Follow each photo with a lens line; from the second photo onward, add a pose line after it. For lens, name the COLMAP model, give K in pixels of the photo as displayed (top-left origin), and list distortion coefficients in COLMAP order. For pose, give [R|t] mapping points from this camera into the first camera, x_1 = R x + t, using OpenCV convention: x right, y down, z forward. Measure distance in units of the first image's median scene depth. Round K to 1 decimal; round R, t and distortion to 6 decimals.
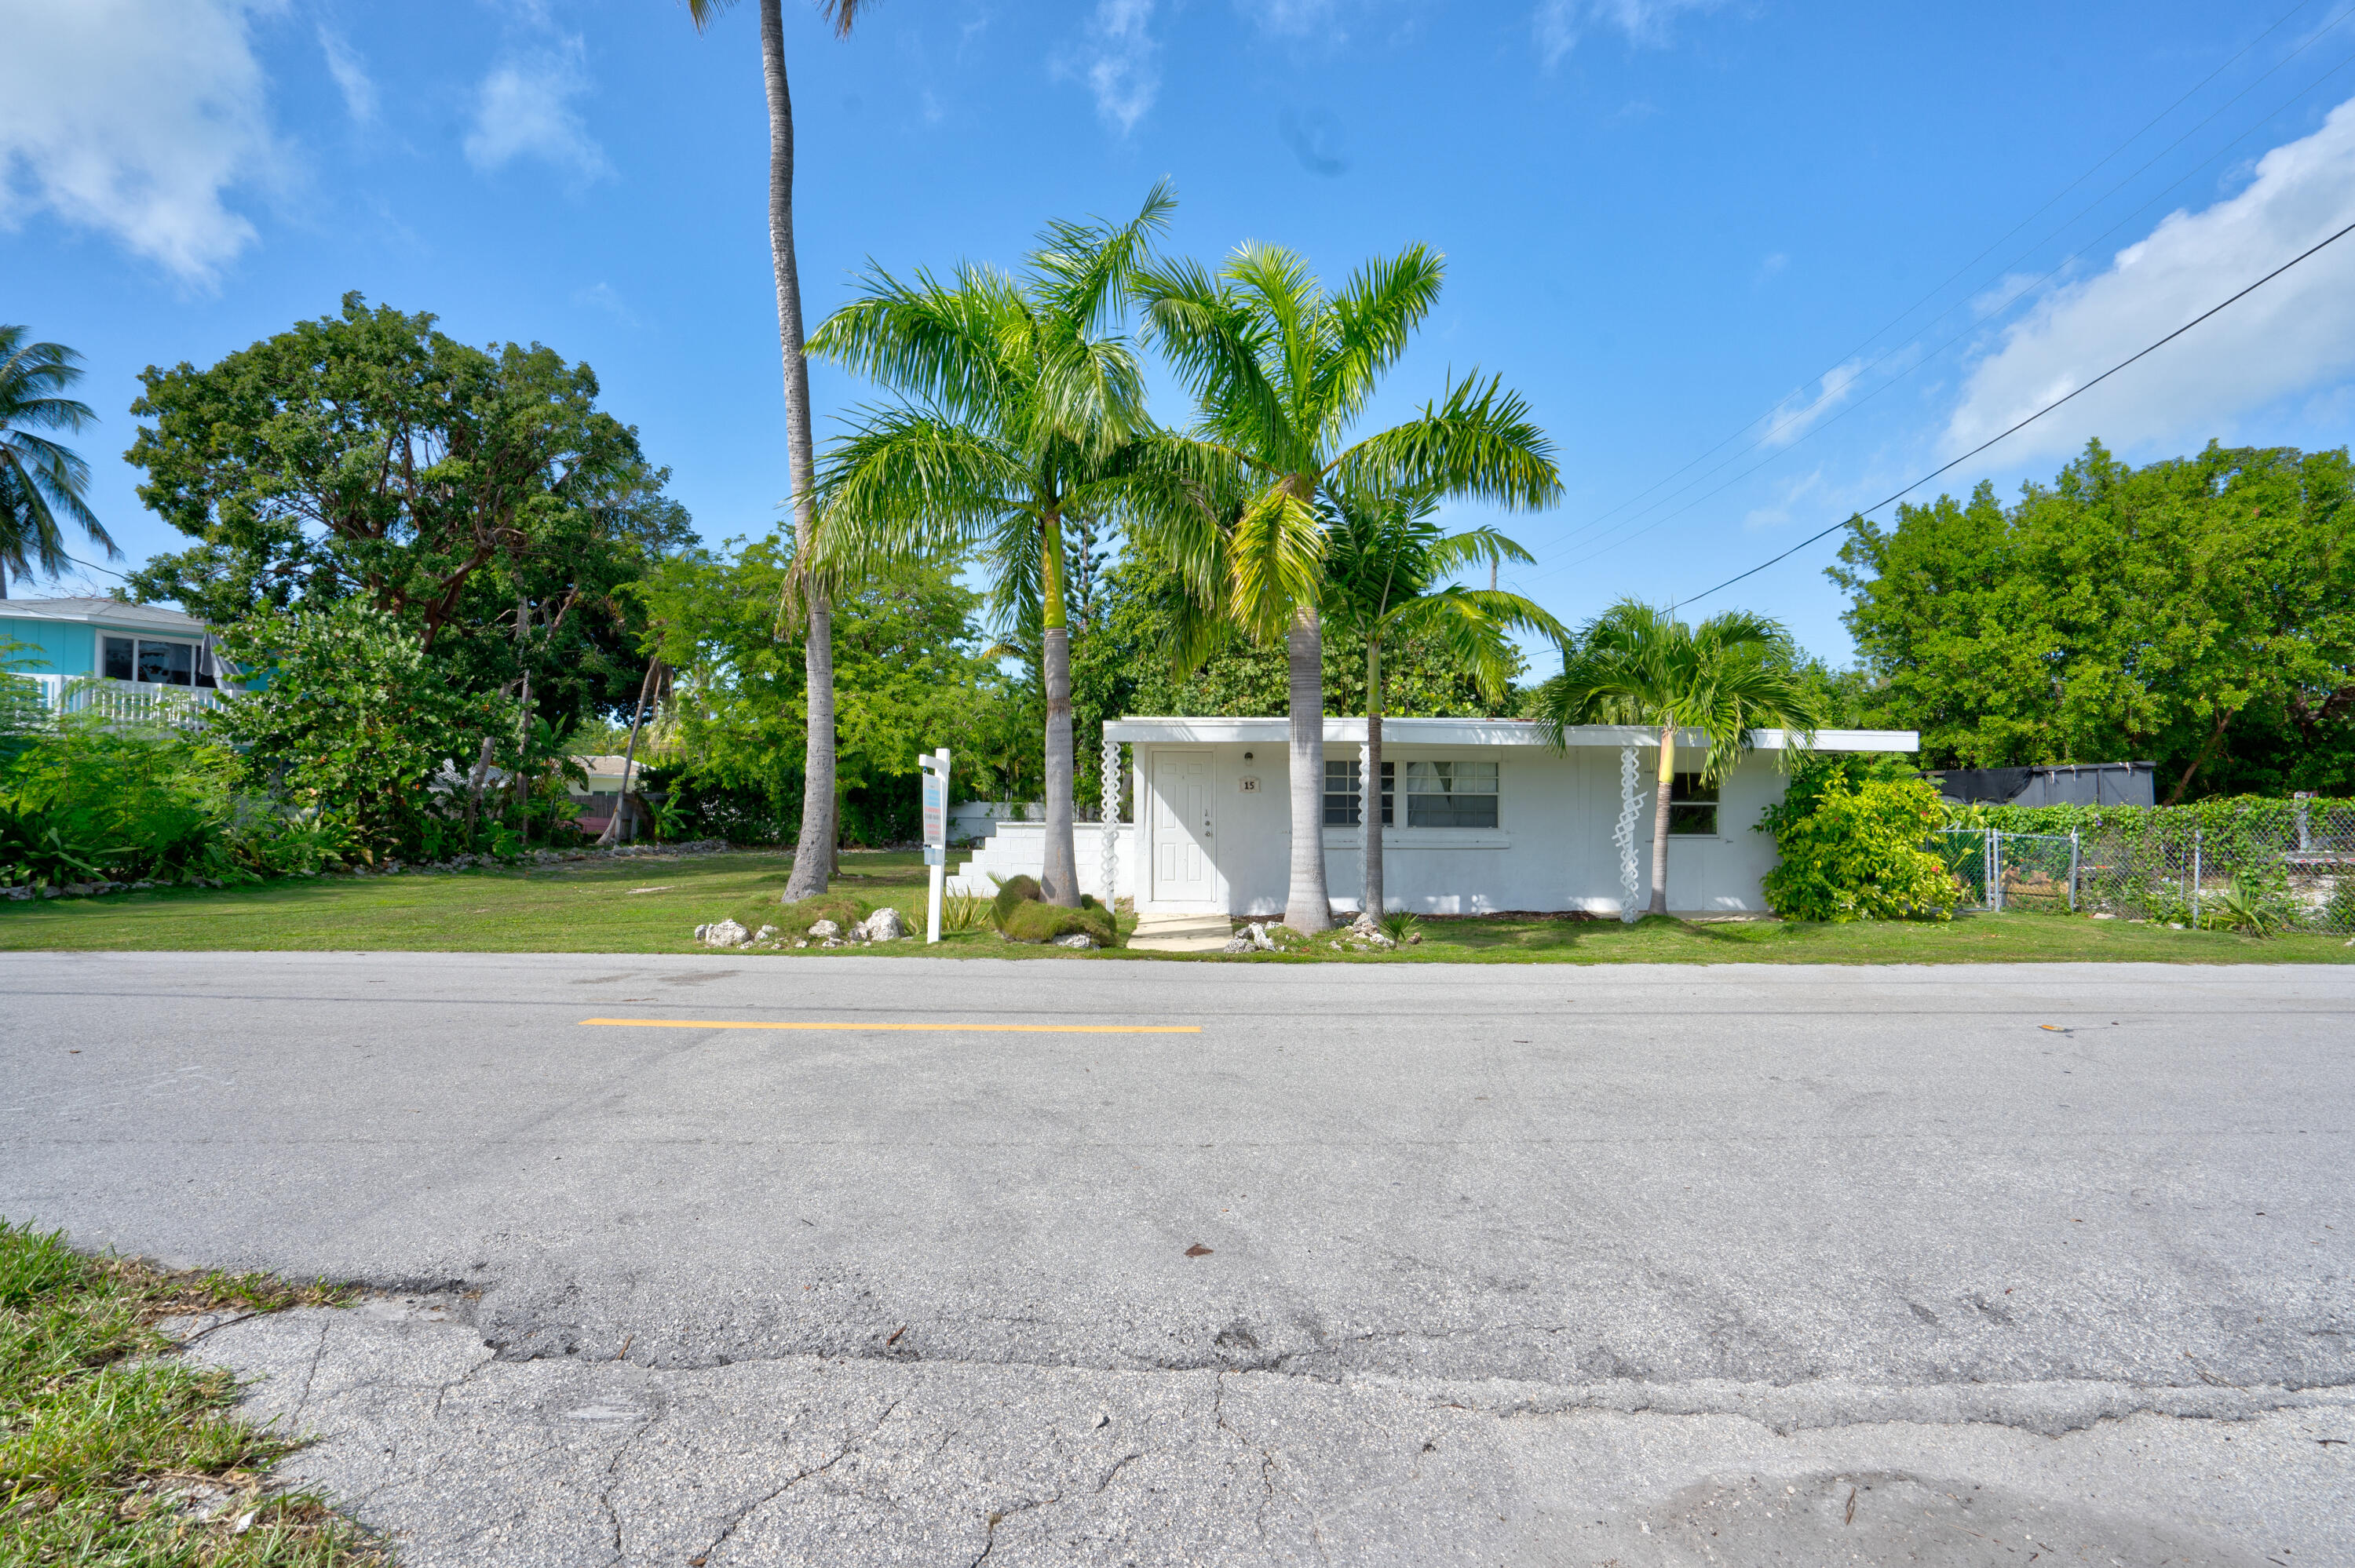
lens RADIAL K [[1098.3, 0, 1191.4], [0, 1098.3, 766.6], [0, 0, 1]] dist [-0.046242, 0.012992]
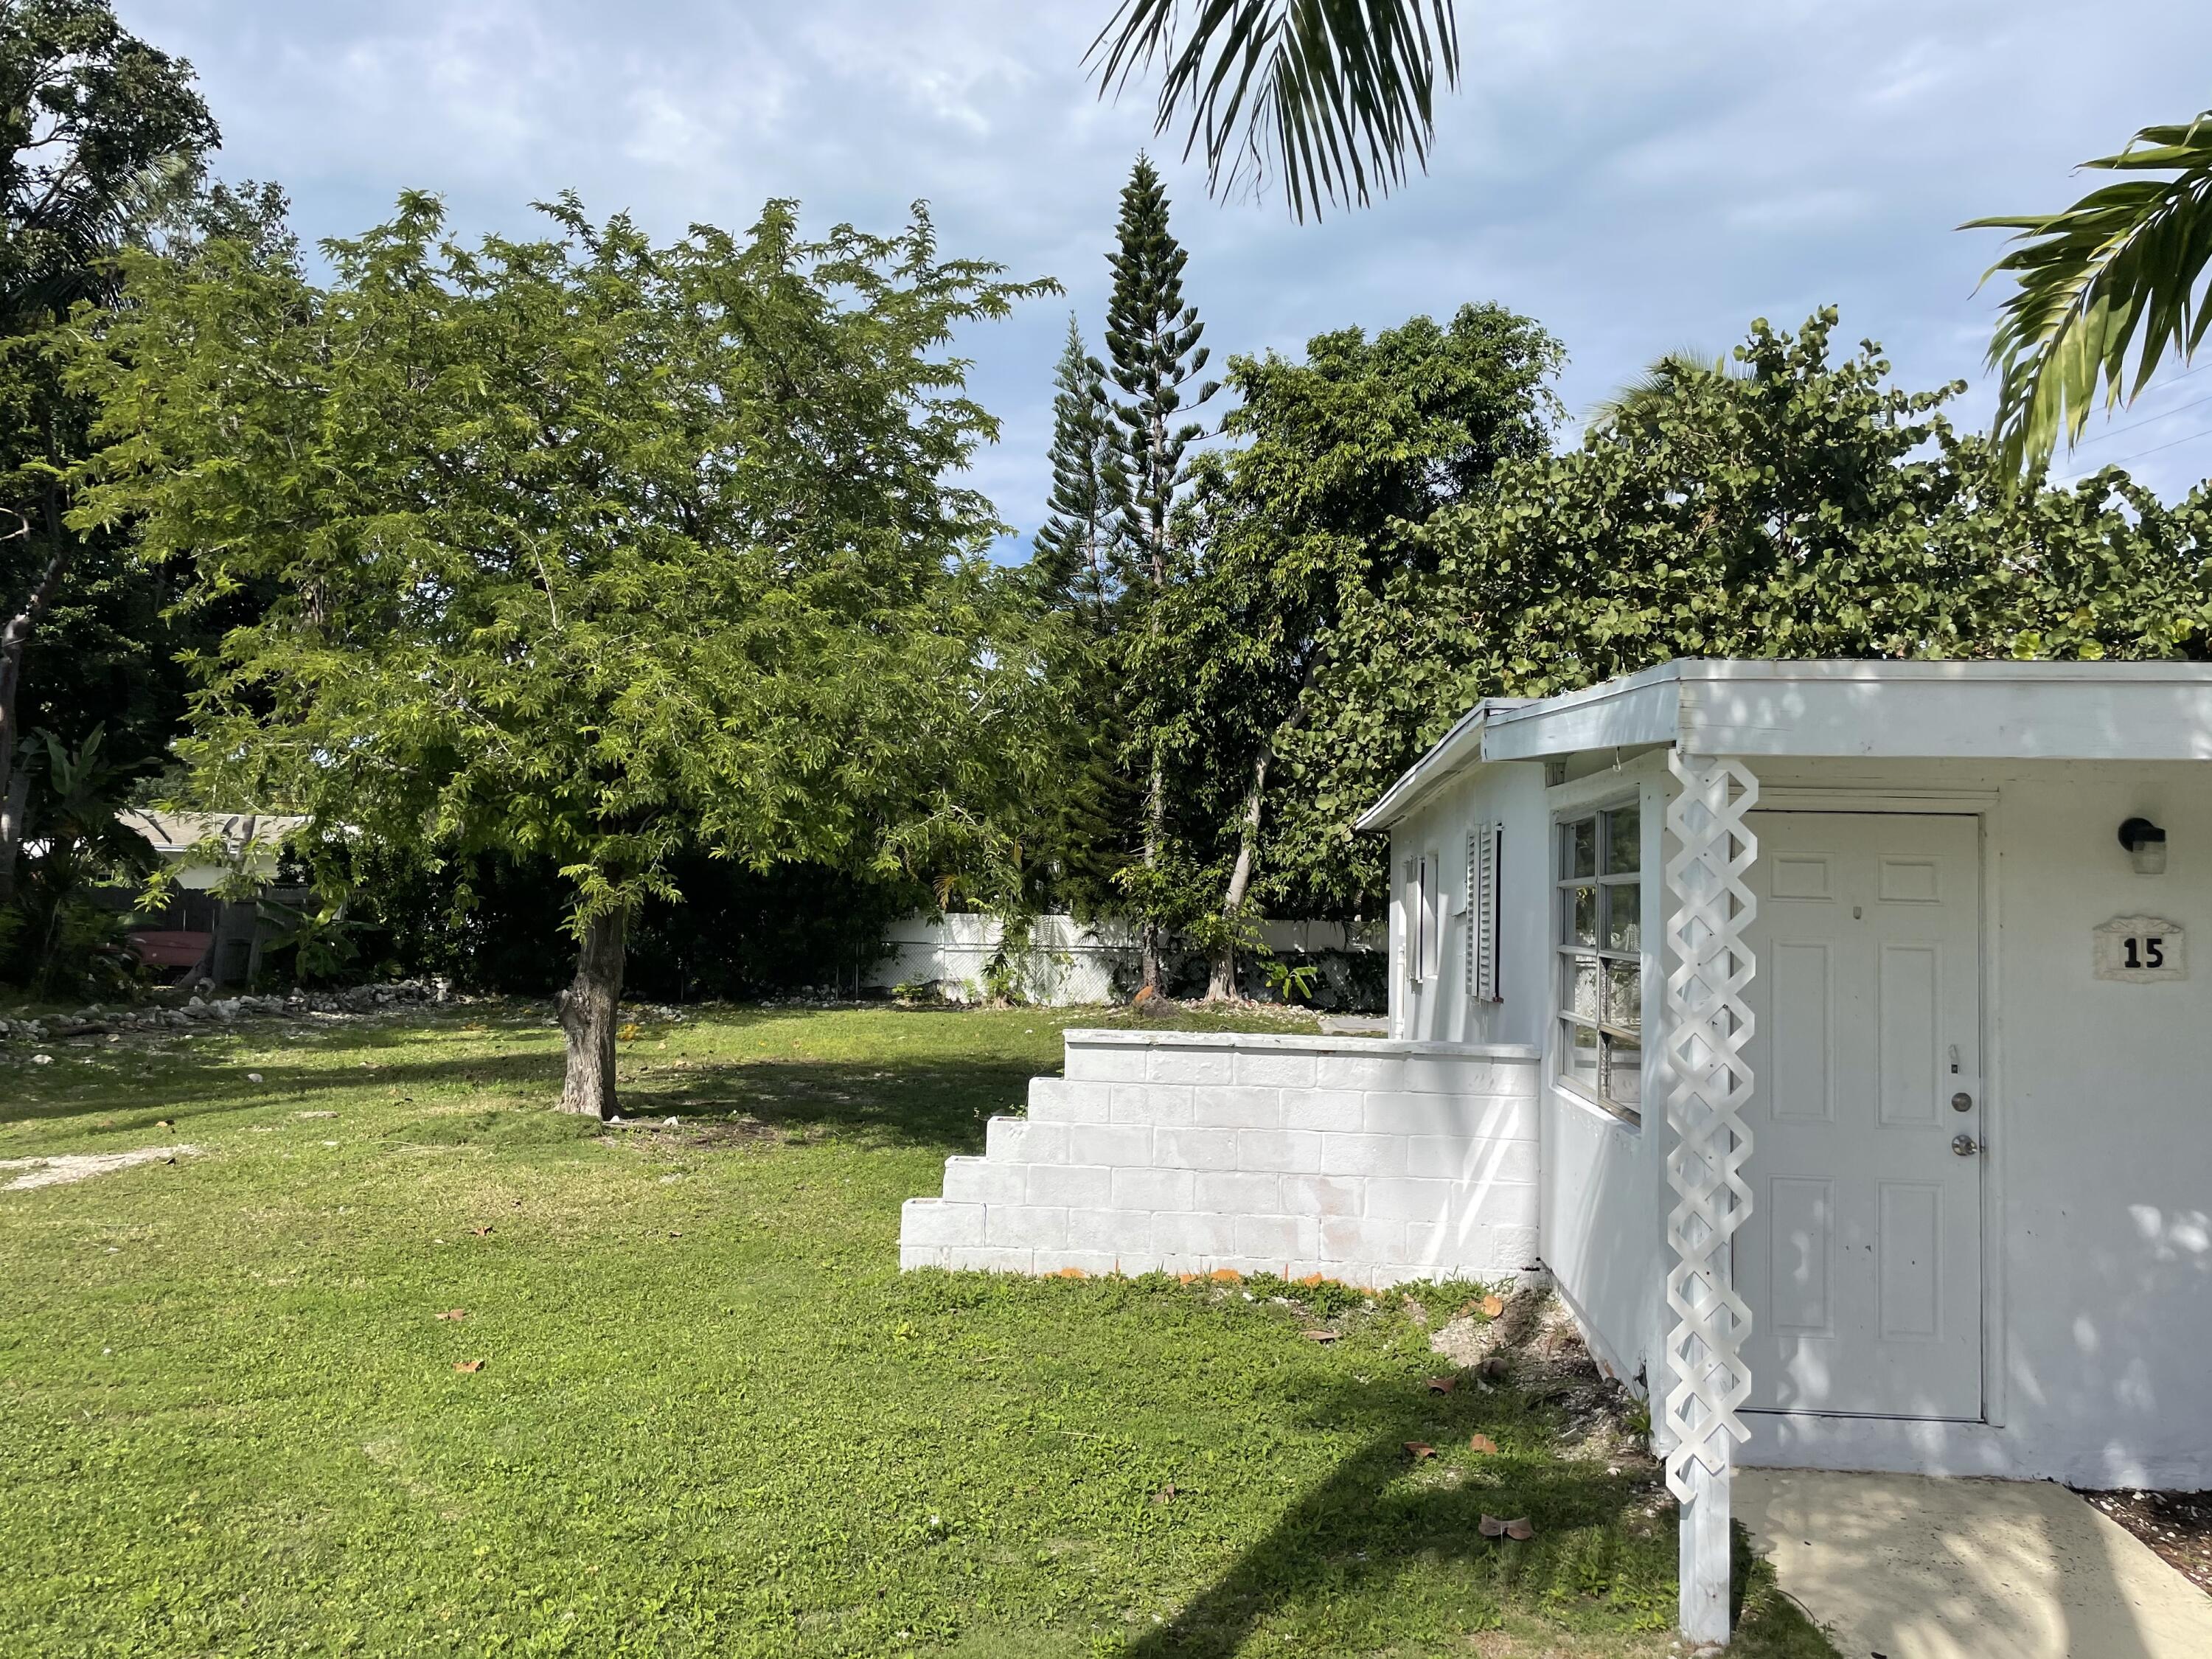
lens RADIAL K [[1669.0, 0, 1150.3], [0, 1669.0, 857.4], [0, 0, 1]] dist [0.082153, -0.084569]
pose [[0.998522, 0.015016, -0.052234, -0.088695], [-0.014707, 0.999872, 0.006302, -0.001711], [0.052322, -0.005525, 0.998615, 0.359424]]
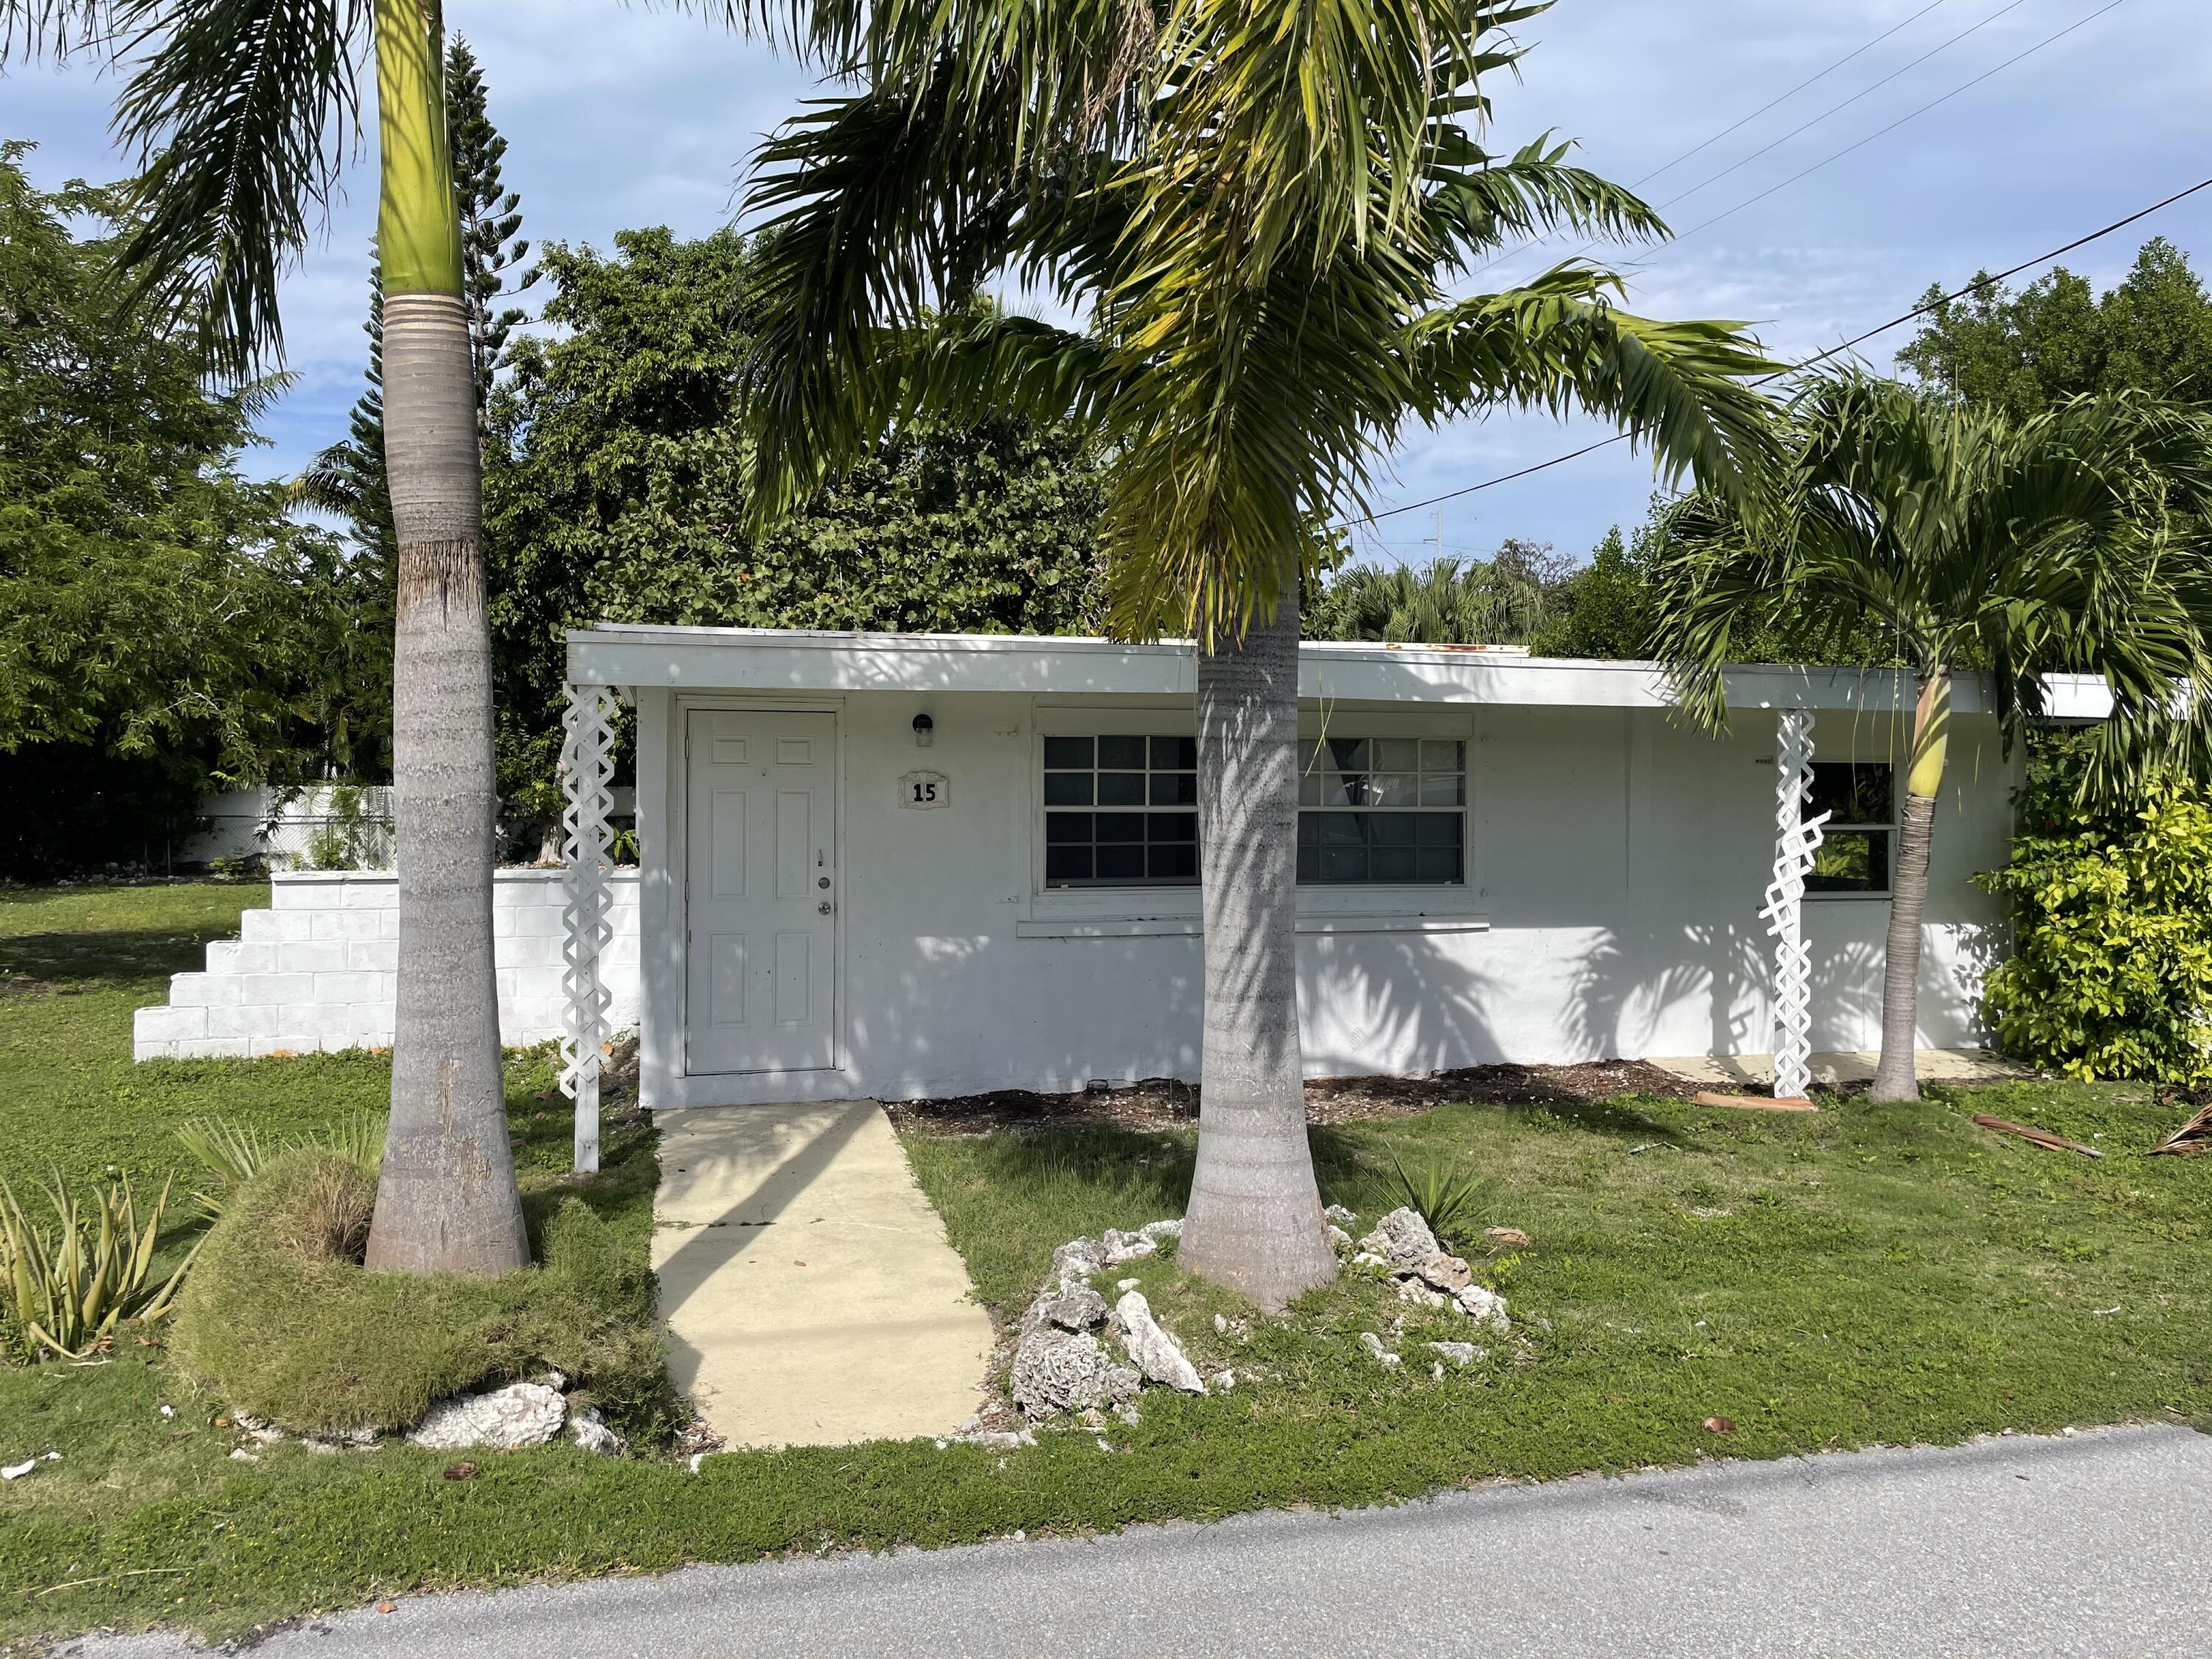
lens RADIAL K [[1669.0, 0, 1114.4], [0, 1669.0, 813.0], [0, 0, 1]] dist [0.082153, -0.084569]
pose [[0.964760, -0.005839, 0.263067, -0.027477], [-0.009328, 0.998366, 0.056369, -0.006888], [-0.262966, -0.056837, 0.963129, 0.210960]]
